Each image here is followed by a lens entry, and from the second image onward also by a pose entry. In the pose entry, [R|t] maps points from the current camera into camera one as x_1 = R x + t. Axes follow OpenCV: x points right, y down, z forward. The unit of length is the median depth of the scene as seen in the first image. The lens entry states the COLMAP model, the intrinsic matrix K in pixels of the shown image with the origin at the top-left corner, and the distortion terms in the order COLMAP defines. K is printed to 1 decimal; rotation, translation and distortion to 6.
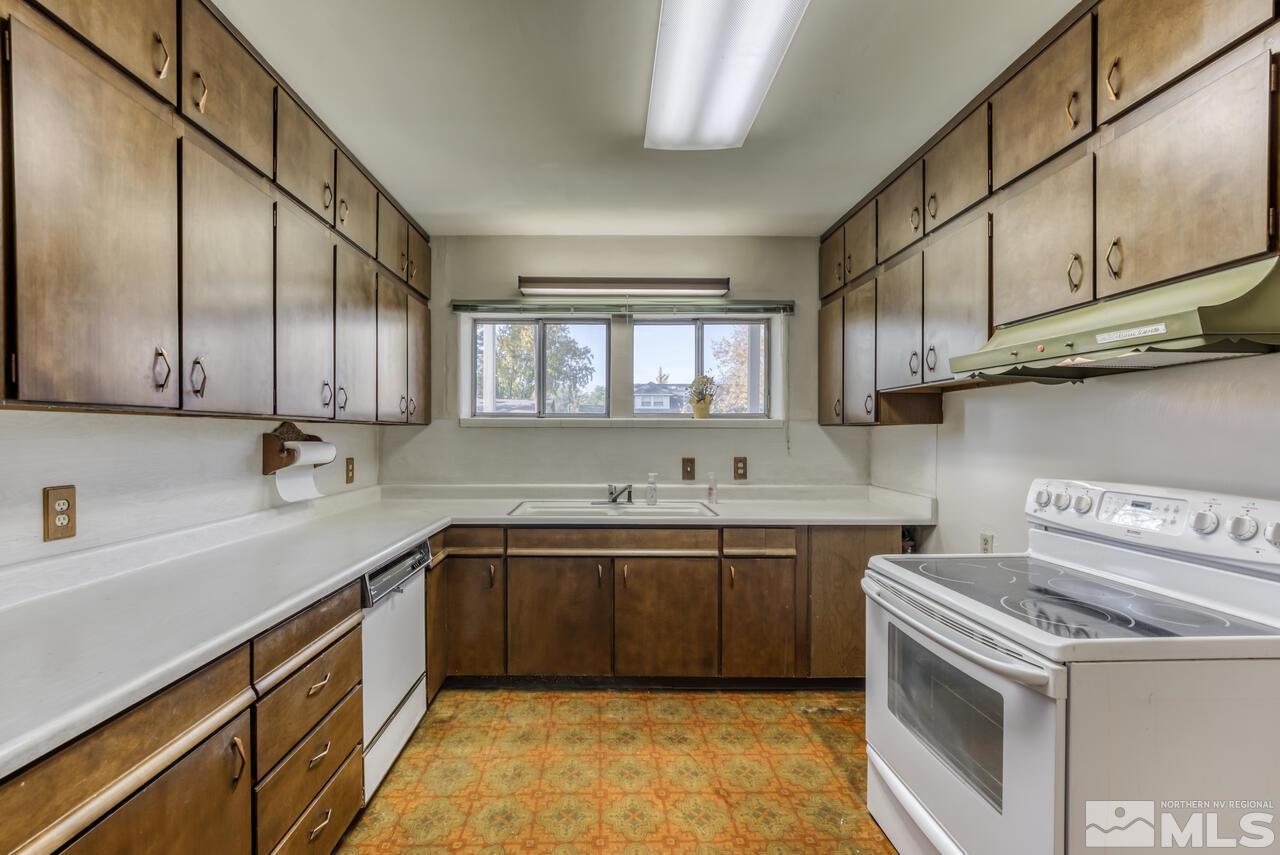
lens RADIAL K [[530.7, 0, 605.4], [0, 530.7, 436.9], [0, 0, 1]] dist [-0.004546, 0.000160]
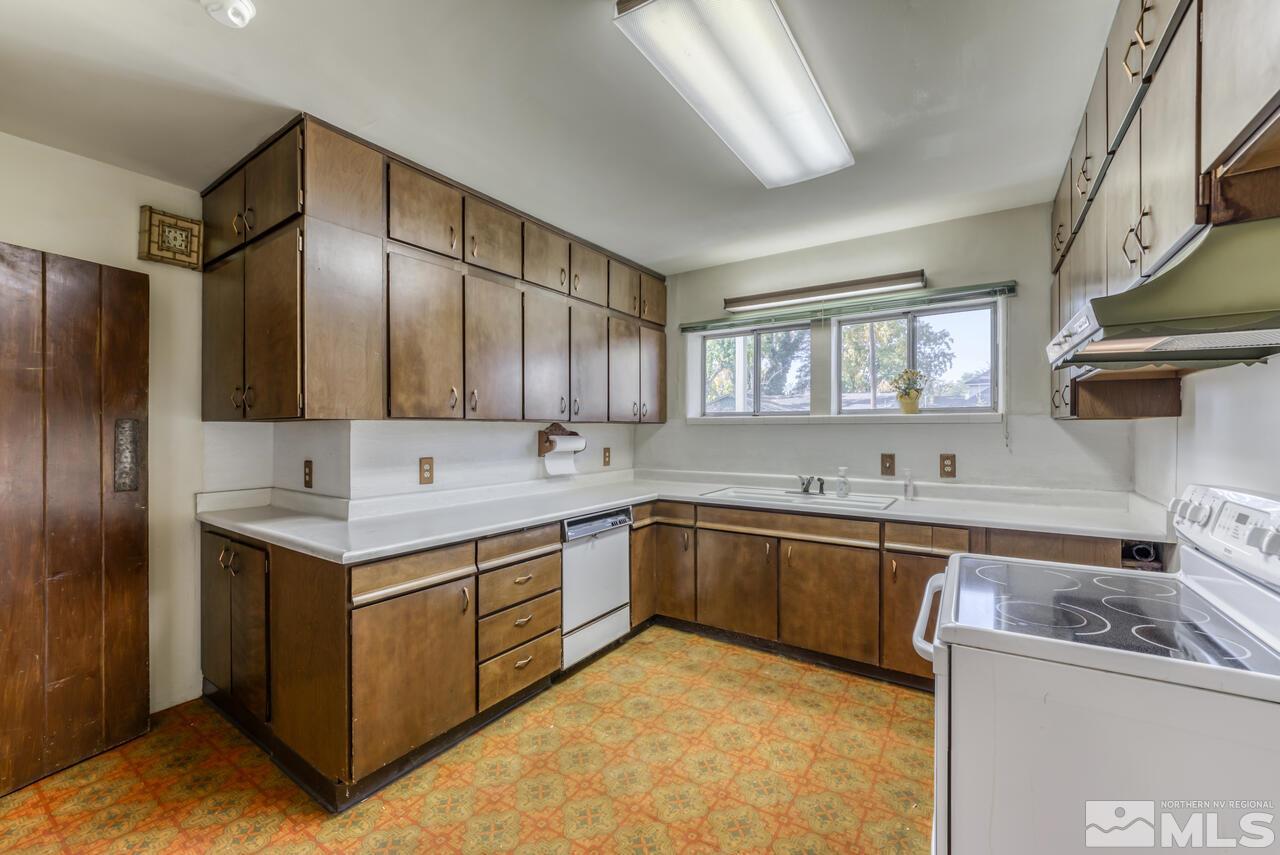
lens RADIAL K [[519.9, 0, 635.8], [0, 519.9, 430.1], [0, 0, 1]] dist [-0.002859, 0.000008]
pose [[0.826447, -0.002286, -0.563009, 0.389882], [0.000476, 0.999994, -0.003360, -0.002100], [0.563014, 0.002509, 0.826444, -0.099116]]
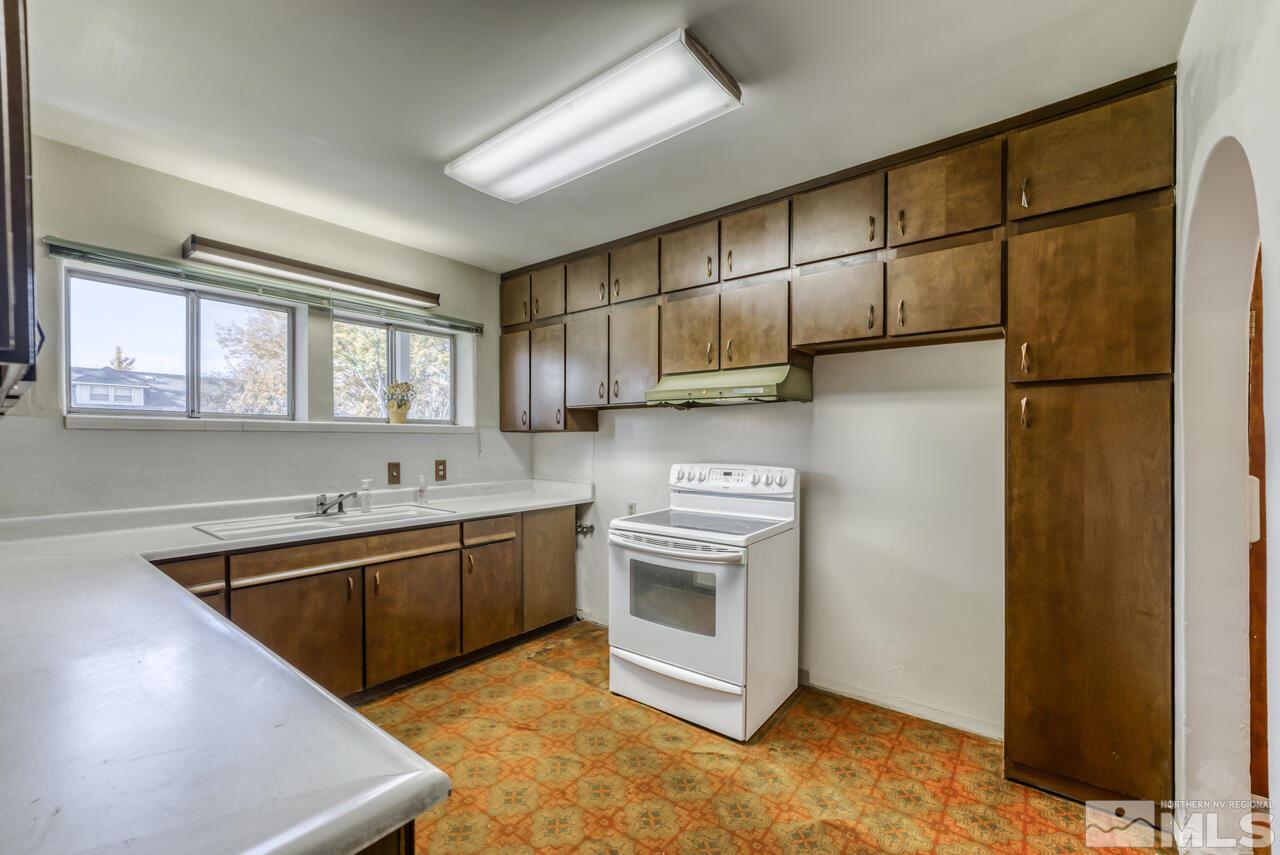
lens RADIAL K [[531.2, 0, 636.5], [0, 531.2, 449.5], [0, 0, 1]] dist [-0.000706, 0.000006]
pose [[0.618699, -0.015763, 0.785470, -0.433090], [0.005429, 0.999861, 0.015789, 0.001569], [-0.785609, -0.005504, 0.618698, 0.015007]]
